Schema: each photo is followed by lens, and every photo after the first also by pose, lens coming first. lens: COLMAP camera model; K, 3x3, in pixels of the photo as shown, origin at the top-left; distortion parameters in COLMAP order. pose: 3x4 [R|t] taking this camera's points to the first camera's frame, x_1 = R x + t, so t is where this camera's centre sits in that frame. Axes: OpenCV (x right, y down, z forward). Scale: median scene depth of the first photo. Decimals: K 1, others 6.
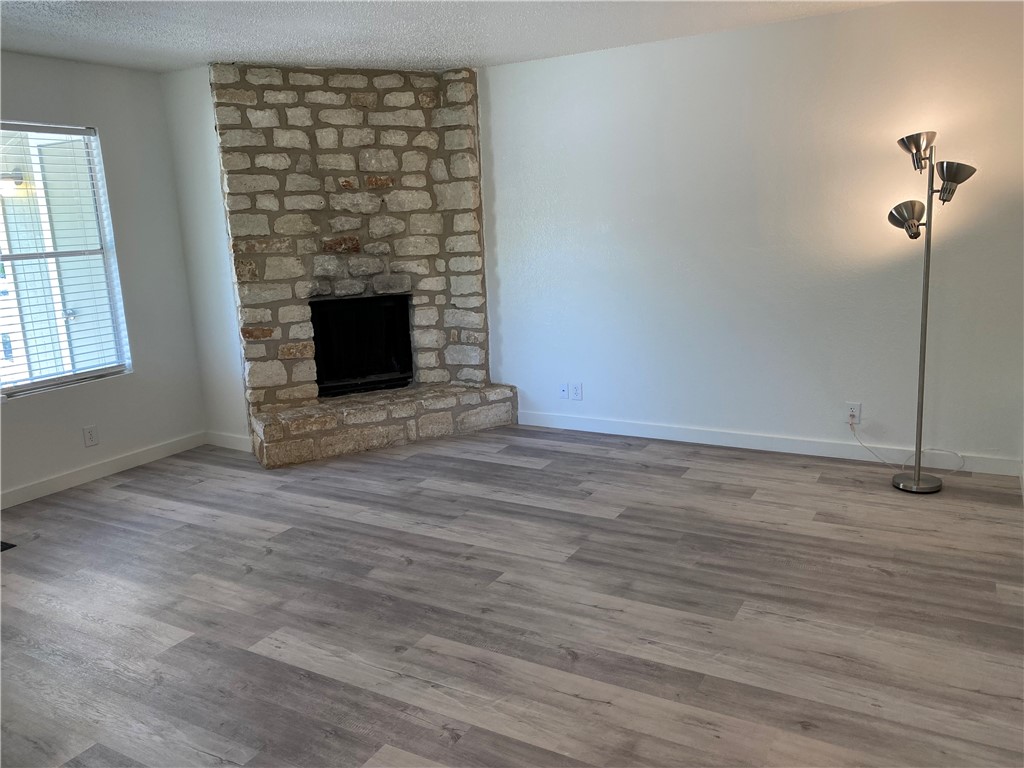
lens RADIAL K [[788.6, 0, 509.5], [0, 788.6, 390.7], [0, 0, 1]] dist [0.031361, -0.029401]
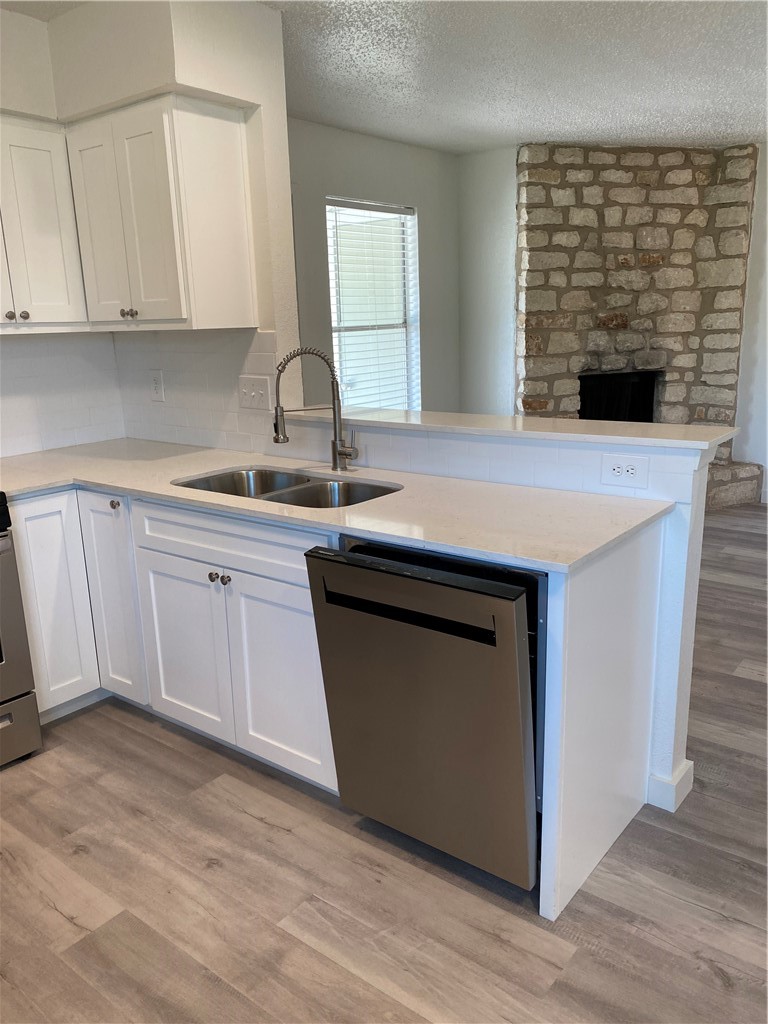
lens RADIAL K [[788.6, 0, 394.7], [0, 788.6, 514.6], [0, 0, 1]] dist [0.031361, -0.029401]
pose [[0.992730, 0.038007, -0.114207, -0.369325], [-0.033383, 0.998554, 0.042134, 0.034323], [0.115643, -0.038015, 0.992563, -0.070765]]
